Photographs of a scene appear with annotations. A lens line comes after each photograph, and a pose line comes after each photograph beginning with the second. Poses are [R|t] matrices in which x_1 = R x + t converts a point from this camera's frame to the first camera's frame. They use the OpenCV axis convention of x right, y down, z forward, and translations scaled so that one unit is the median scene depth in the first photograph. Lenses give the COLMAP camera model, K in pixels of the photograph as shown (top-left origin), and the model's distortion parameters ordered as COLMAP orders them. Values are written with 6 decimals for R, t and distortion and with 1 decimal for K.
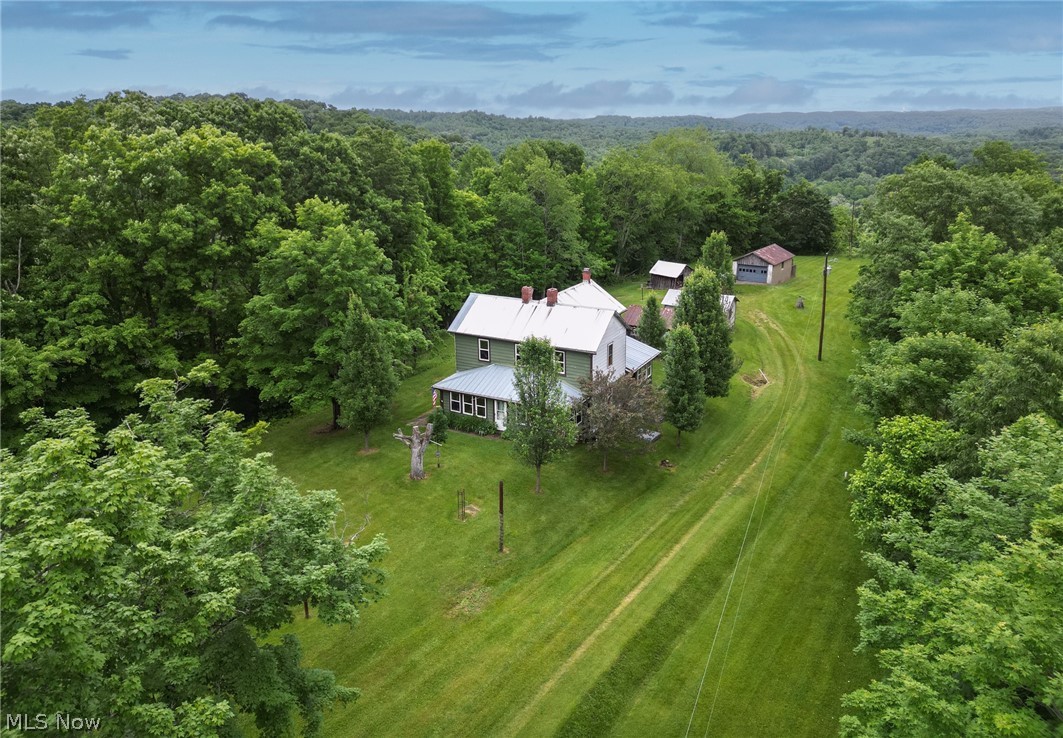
lens RADIAL K [[760.3, 0, 530.3], [0, 760.3, 366.0], [0, 0, 1]] dist [0.030494, 0.003383]
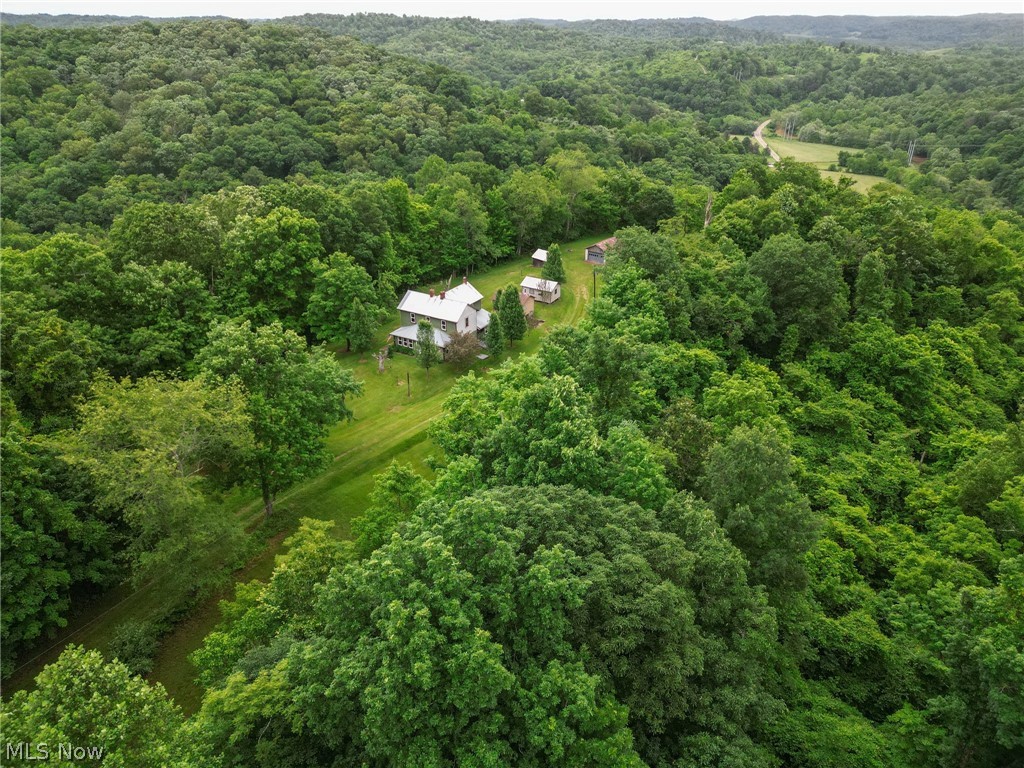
lens RADIAL K [[742.4, 0, 514.9], [0, 742.4, 384.4], [0, 0, 1]] dist [-0.003630, -0.004223]
pose [[0.999857, 0.014390, -0.008861, 0.263891], [-0.013014, 0.990135, 0.139511, -0.135547], [0.010781, -0.139376, 0.990181, -1.204943]]
